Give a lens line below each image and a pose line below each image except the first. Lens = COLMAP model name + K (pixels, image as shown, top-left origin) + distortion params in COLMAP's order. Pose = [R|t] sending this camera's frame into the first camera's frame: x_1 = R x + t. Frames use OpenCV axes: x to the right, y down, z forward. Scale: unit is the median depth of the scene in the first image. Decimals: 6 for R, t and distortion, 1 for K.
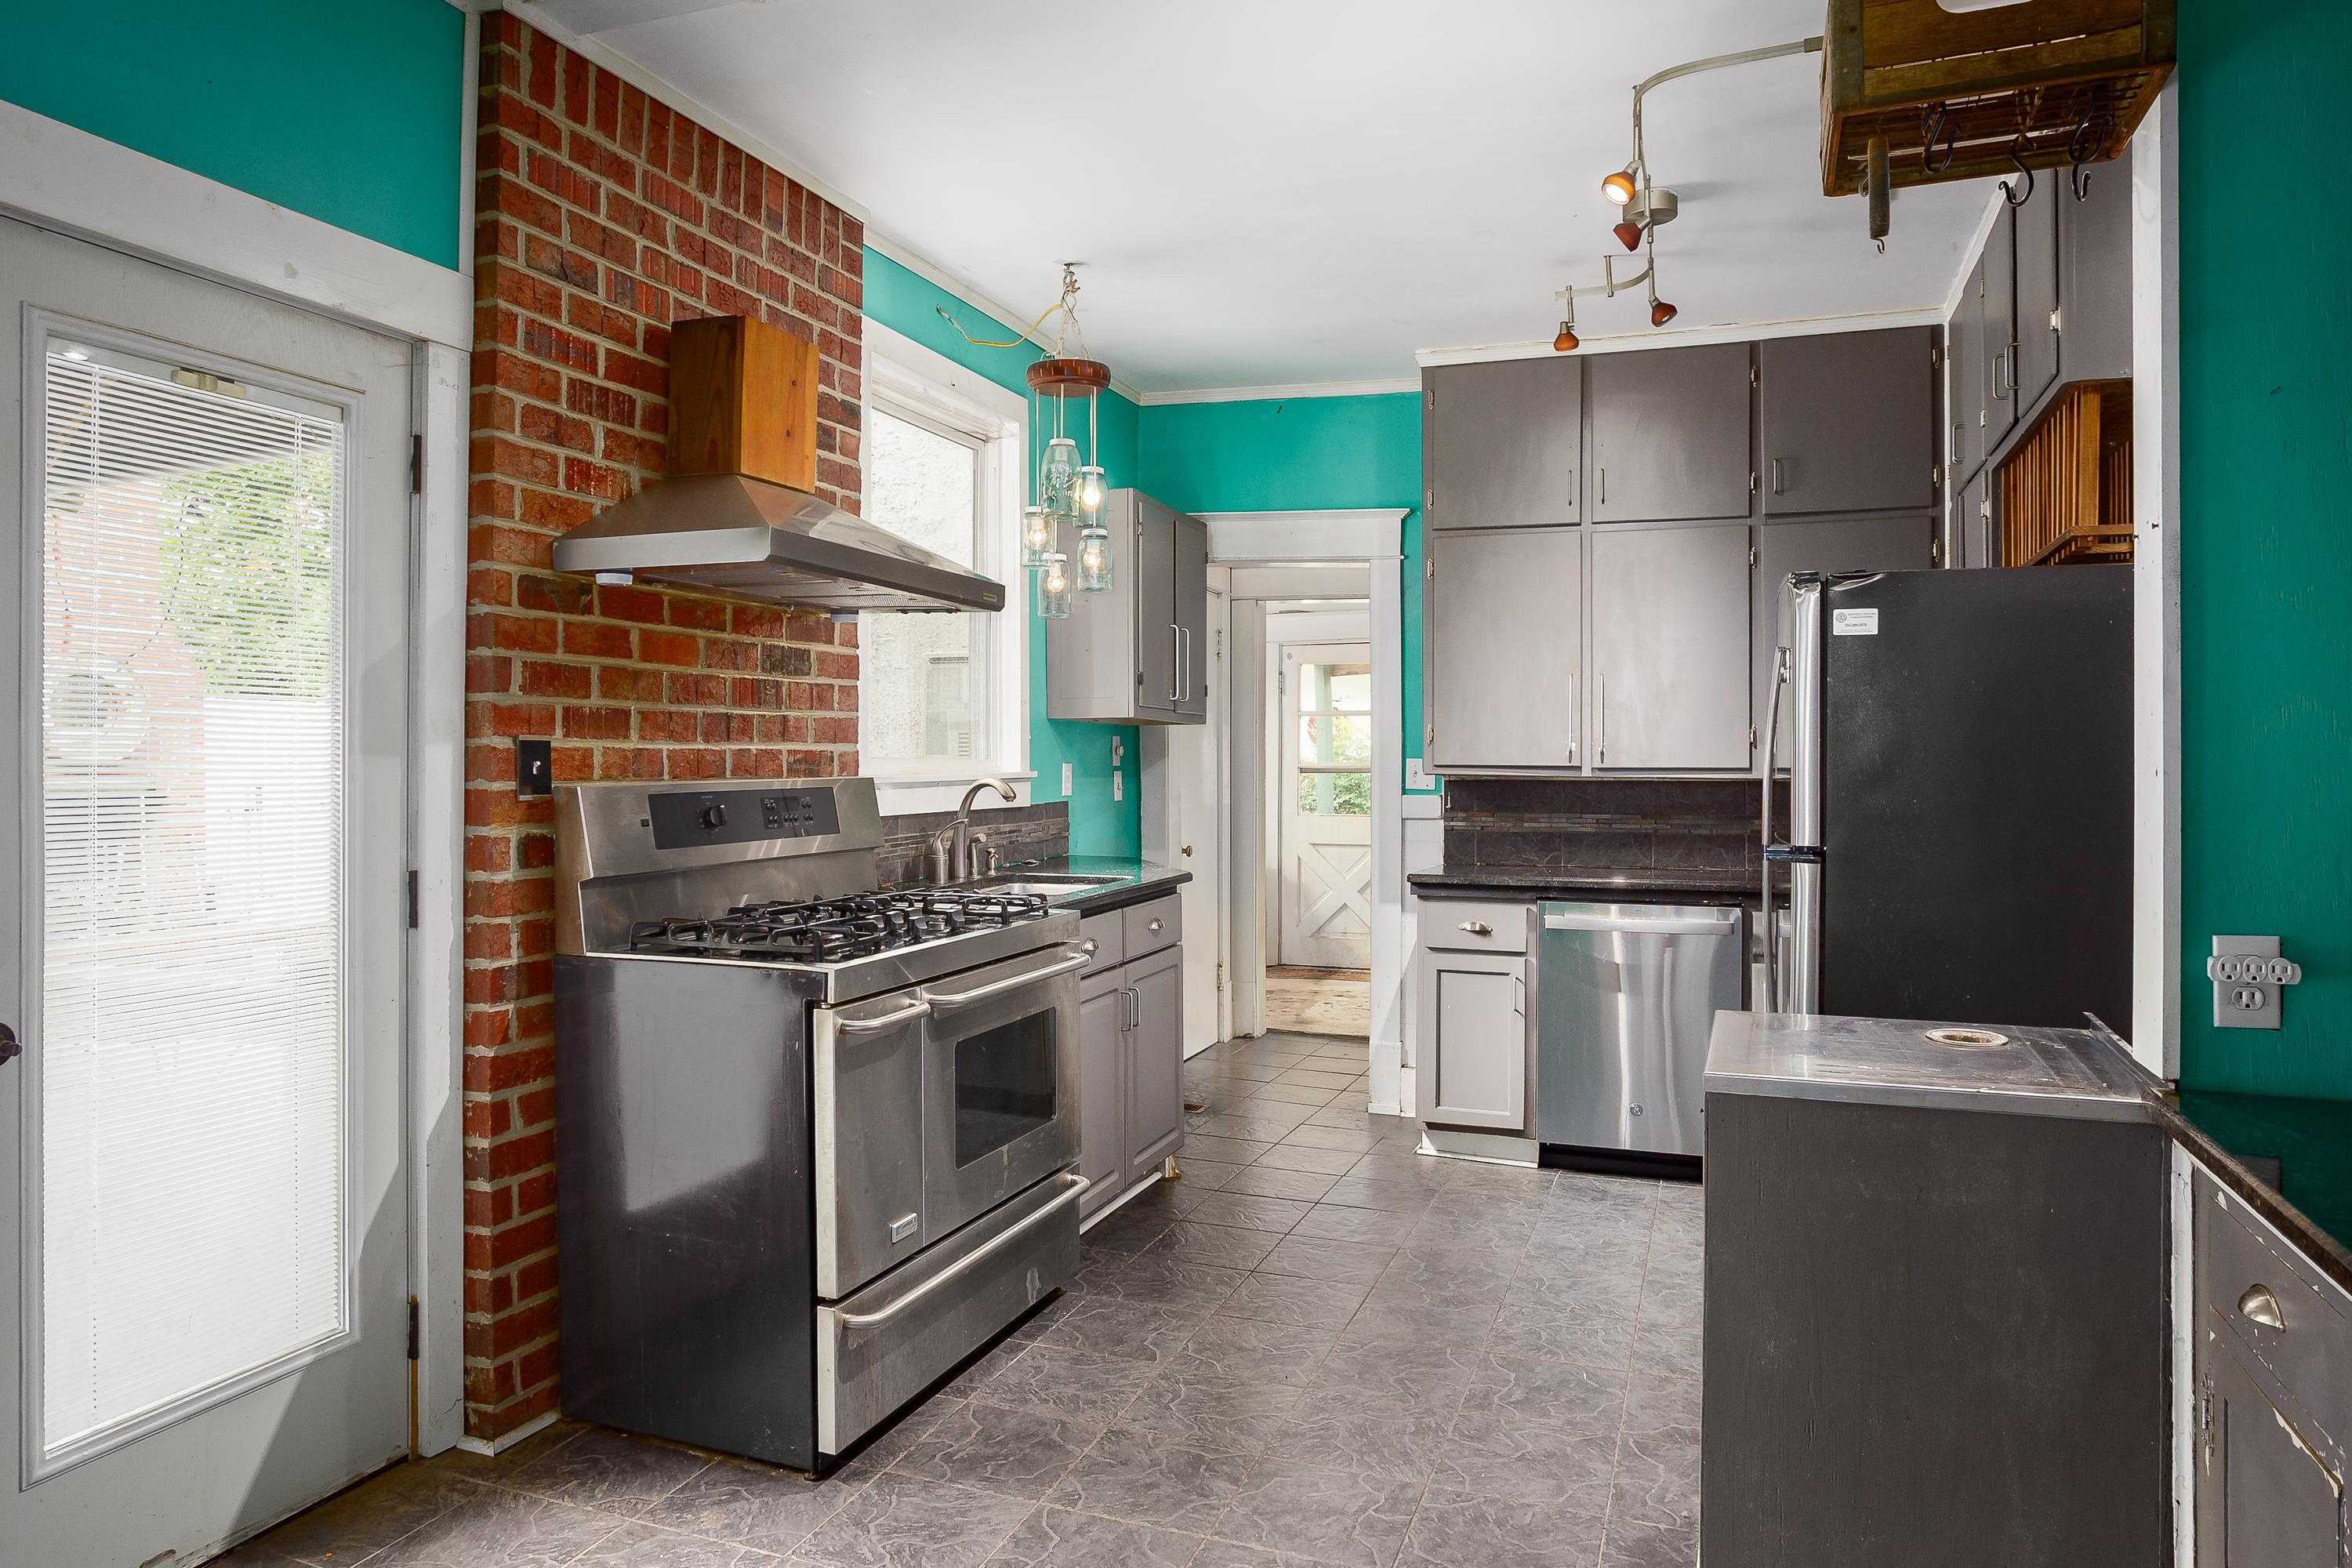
lens RADIAL K [[1195.9, 0, 1172.7], [0, 1195.9, 752.9], [0, 0, 1]] dist [-0.024646, 0.000357]
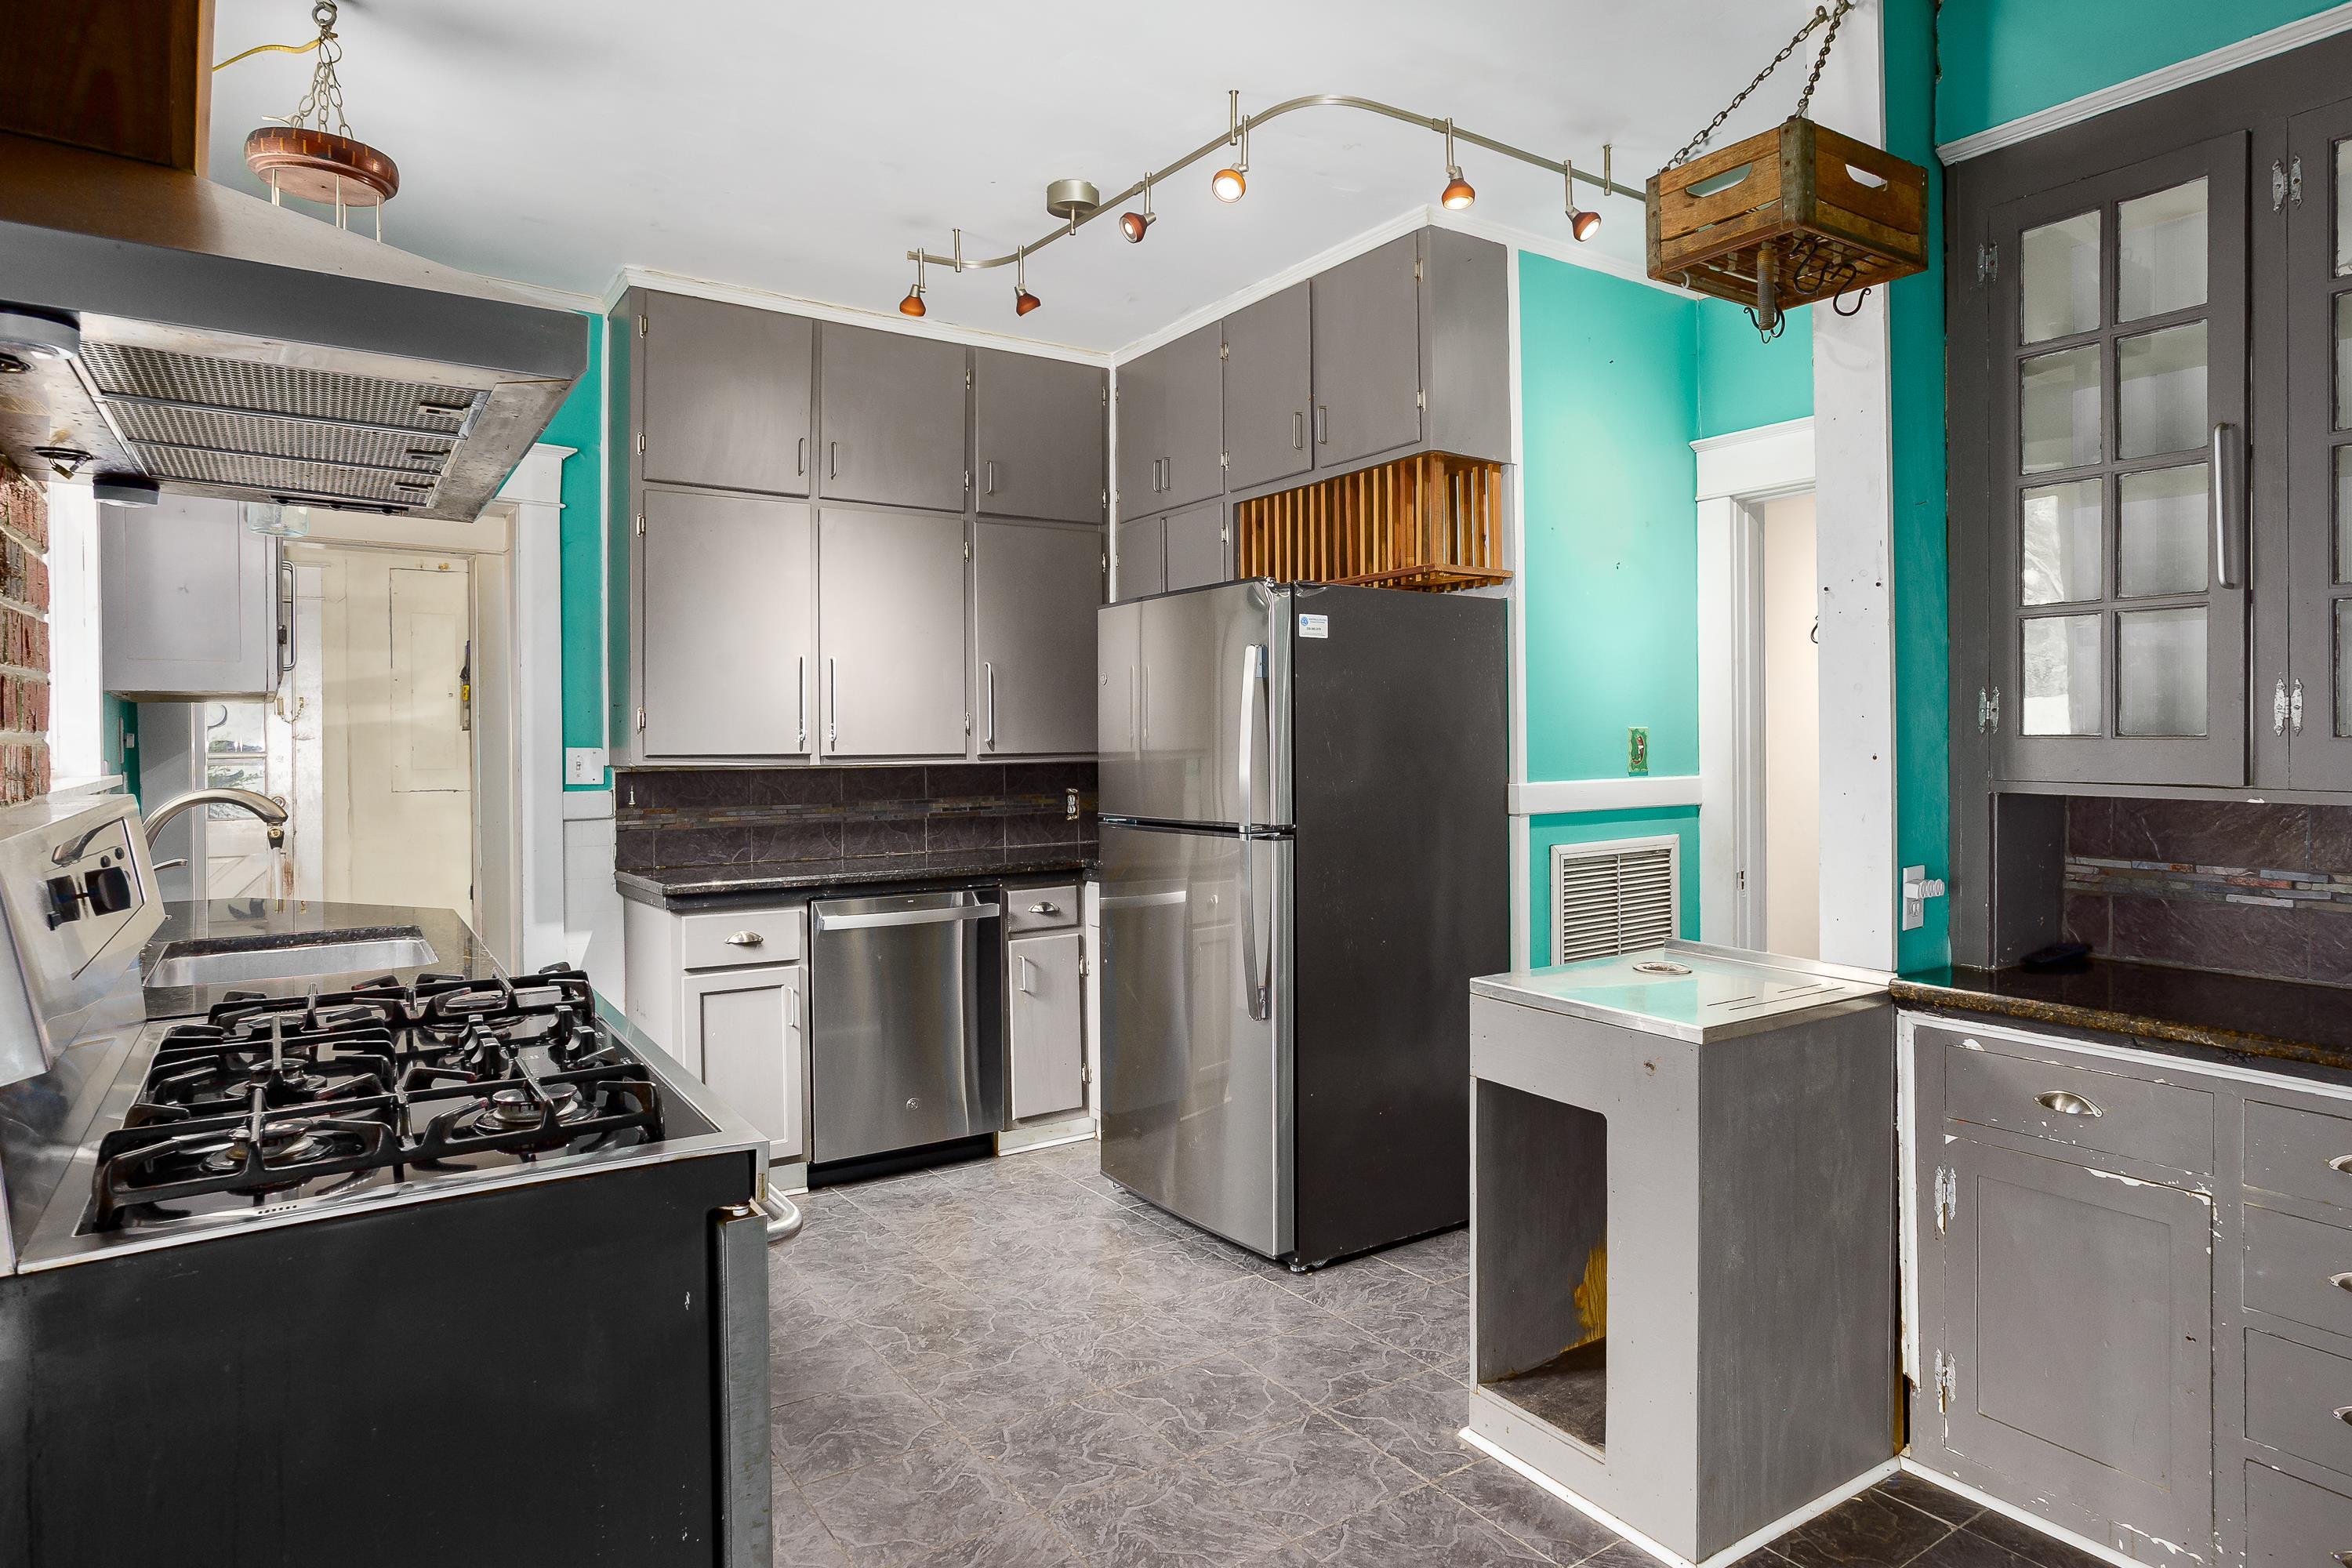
lens RADIAL K [[1219.2, 0, 1161.1], [0, 1219.2, 730.9], [0, 0, 1]] dist [-0.059193, 0.029773]
pose [[0.661787, 0.001161, 0.749691, -0.211293], [0.003099, 0.999986, -0.004285, -0.002538], [-0.749685, 0.005159, 0.661774, 0.177827]]
